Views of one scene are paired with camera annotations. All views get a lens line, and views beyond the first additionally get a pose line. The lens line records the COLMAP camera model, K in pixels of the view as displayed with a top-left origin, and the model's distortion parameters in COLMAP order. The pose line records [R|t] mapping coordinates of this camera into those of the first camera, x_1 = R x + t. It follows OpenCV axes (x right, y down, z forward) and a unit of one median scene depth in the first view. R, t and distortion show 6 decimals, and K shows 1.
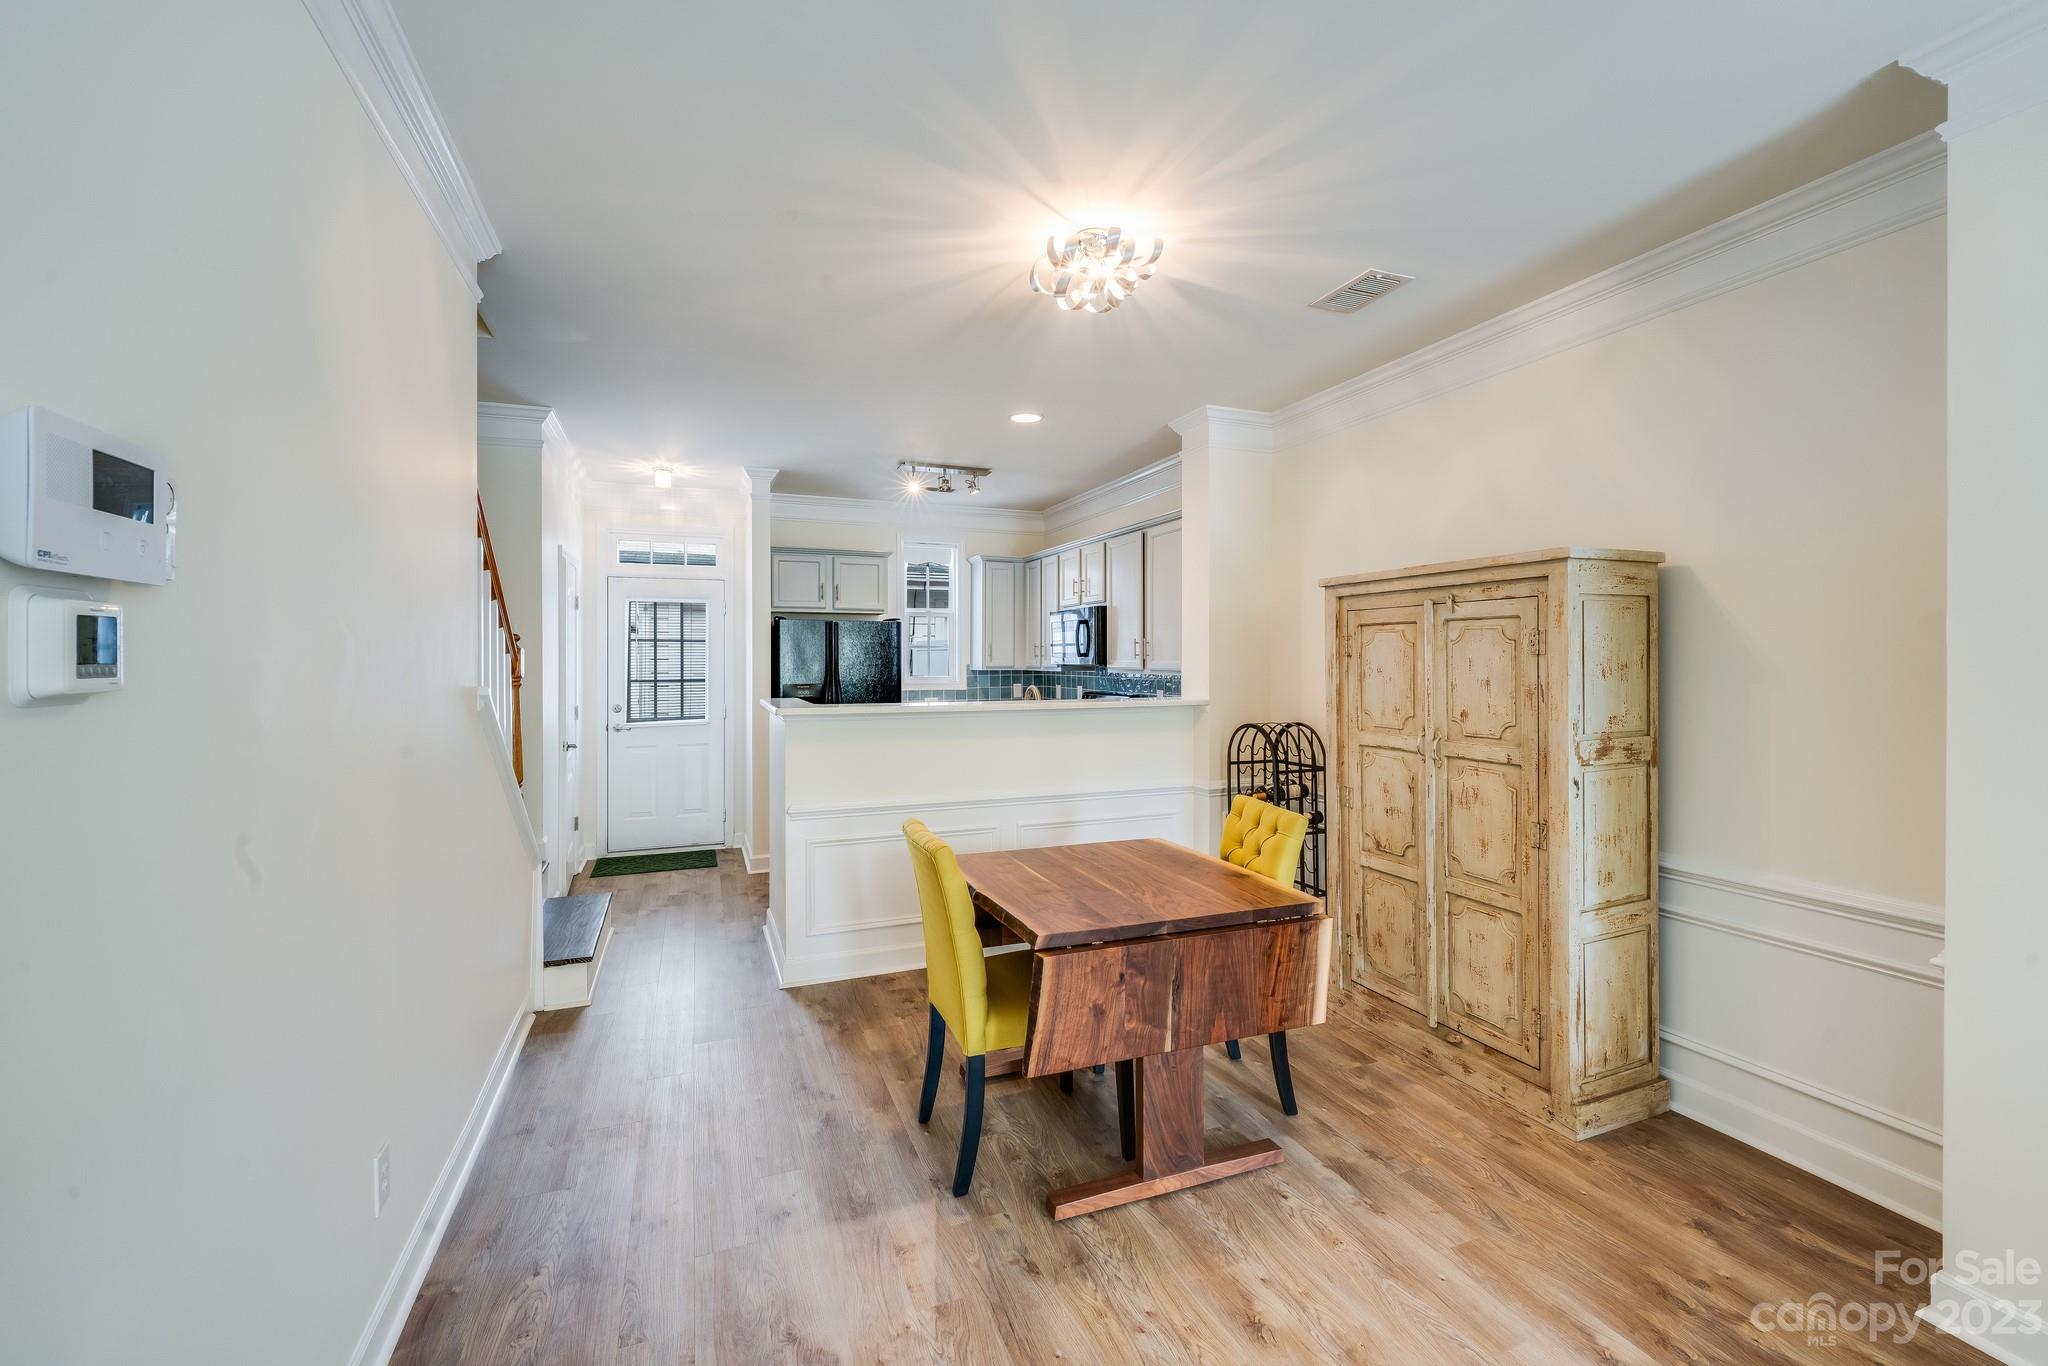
lens RADIAL K [[834.9, 0, 1022.5], [0, 834.9, 663.2], [0, 0, 1]] dist [-0.008553, -0.000154]
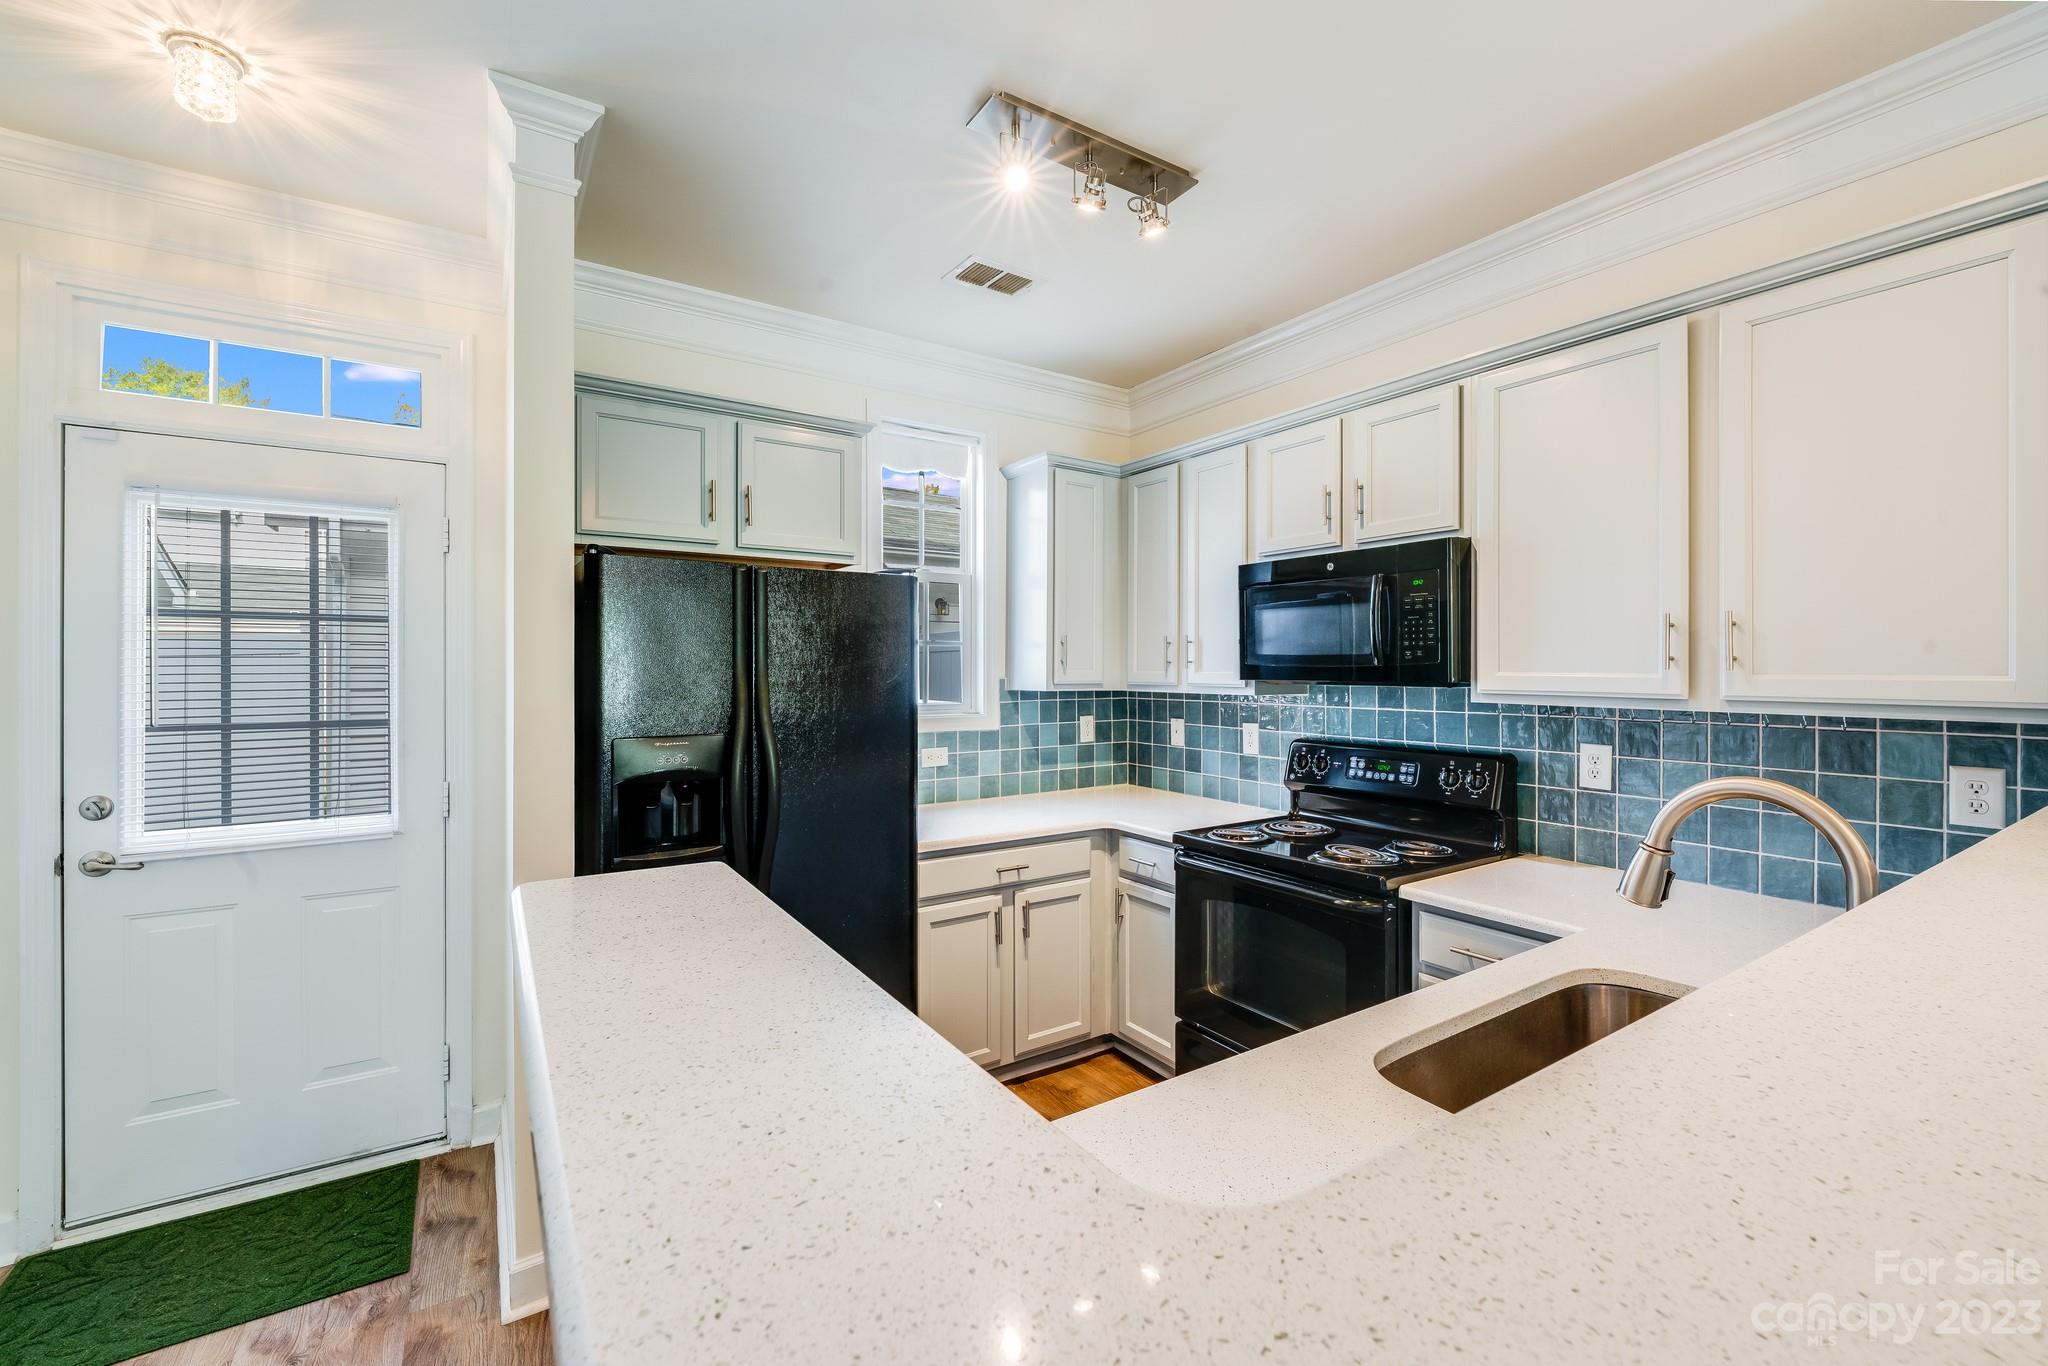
lens RADIAL K [[834.9, 0, 1022.0], [0, 834.9, 677.3], [0, 0, 1]] dist [-0.008553, -0.000154]
pose [[0.978844, 0.000555, 0.204606, -0.200395], [-0.001609, 0.999986, 0.004984, -0.002599], [-0.204600, -0.005208, 0.978832, 0.655022]]
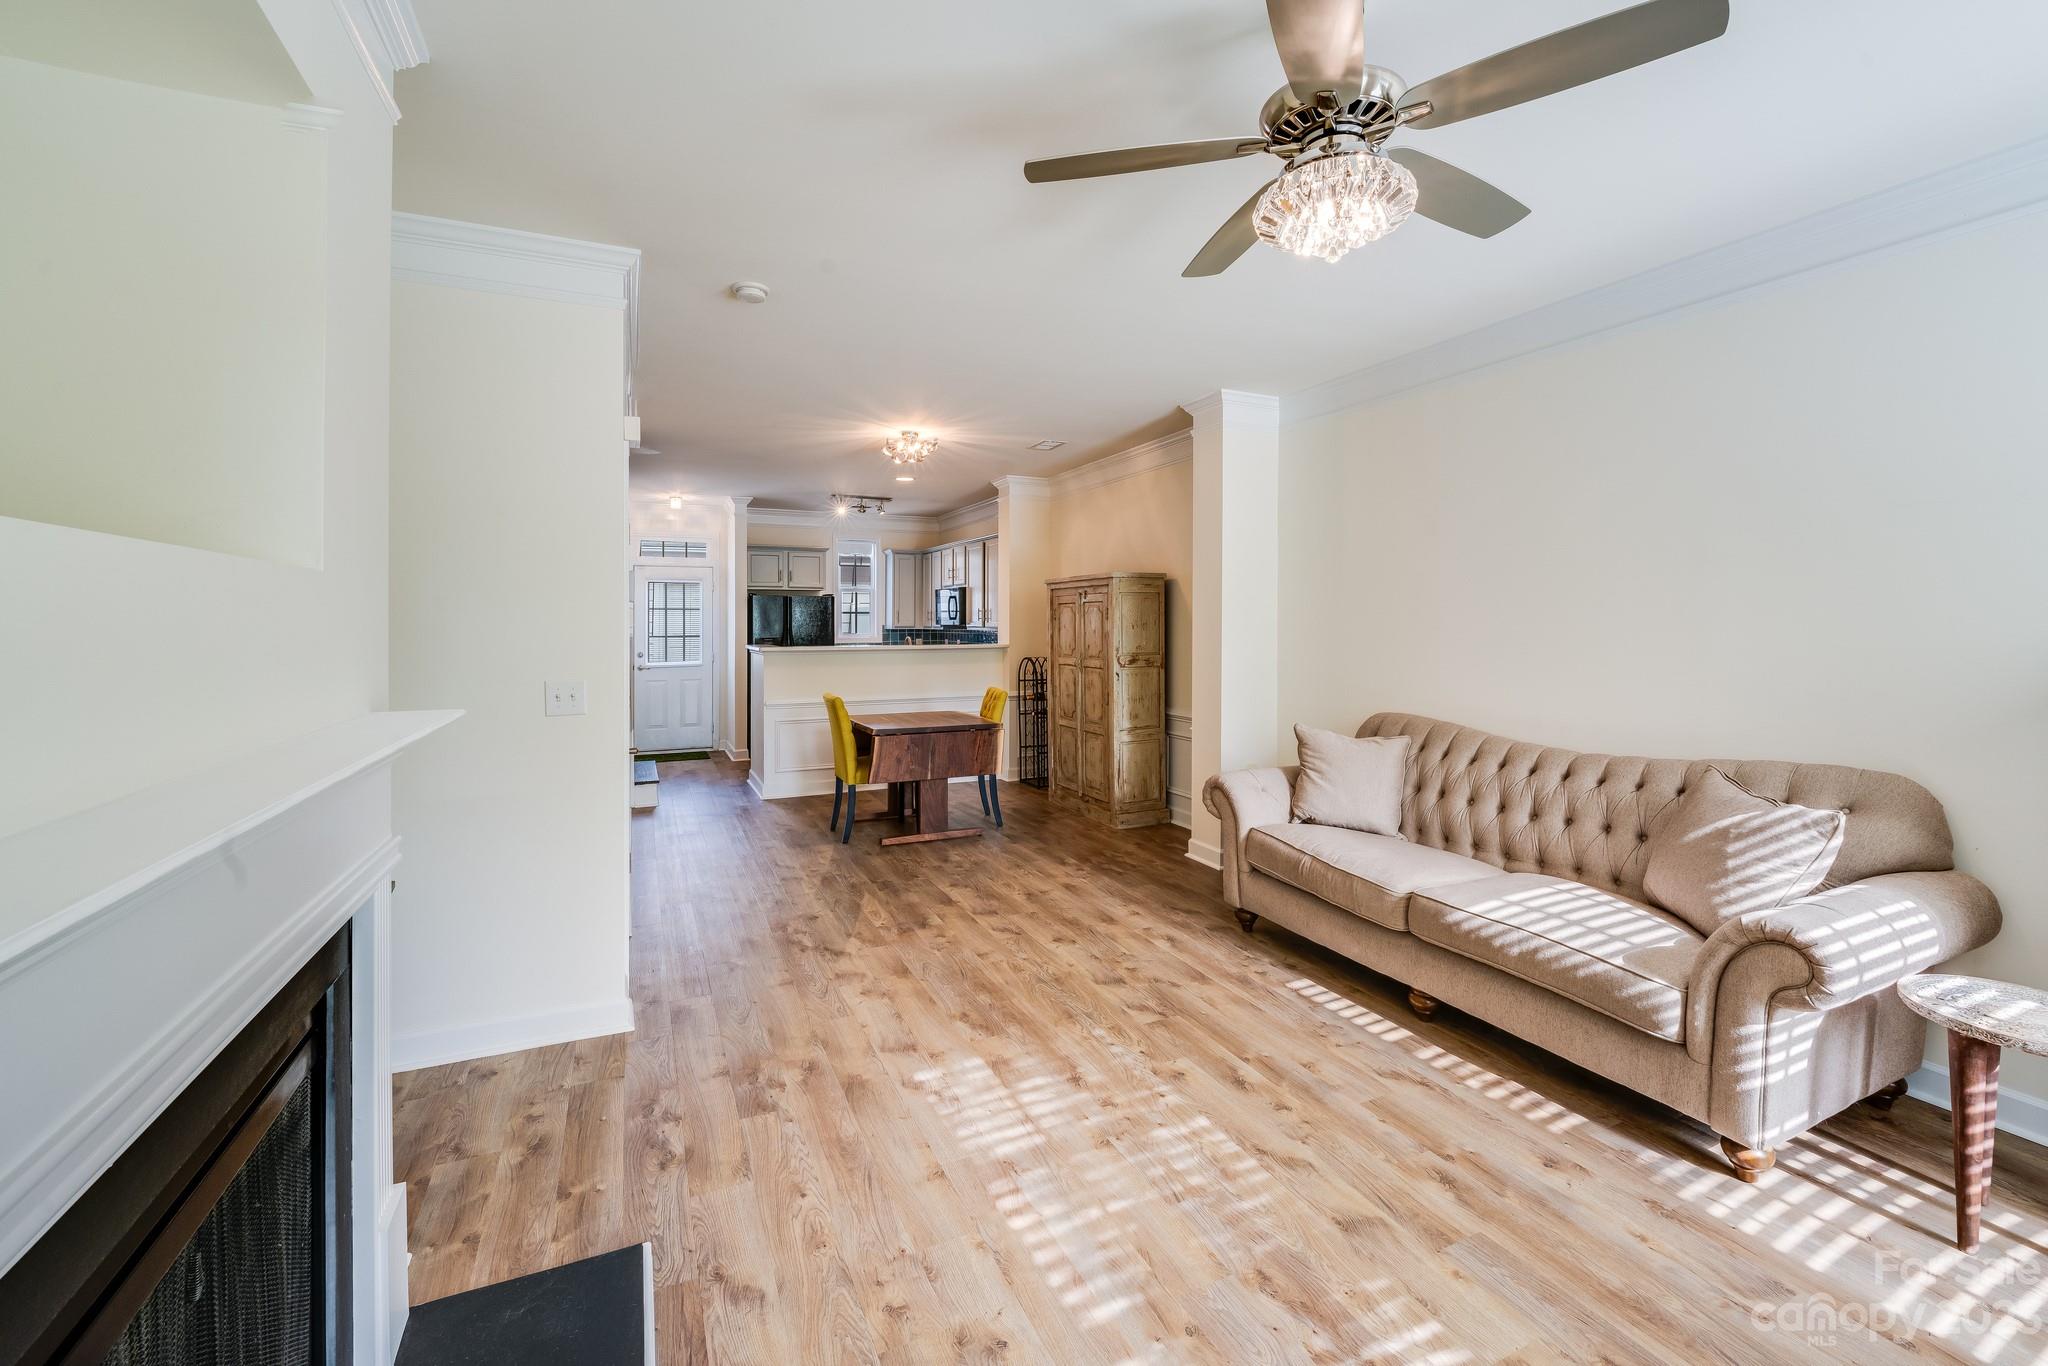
lens RADIAL K [[834.9, 0, 1018.7], [0, 834.9, 623.7], [0, 0, 1]] dist [-0.008553, -0.000154]
pose [[0.998670, -0.000438, 0.051566, 0.120137], [0.000572, 0.999997, -0.002582, 0.004008], [-0.051564, 0.002608, 0.998666, -0.571534]]
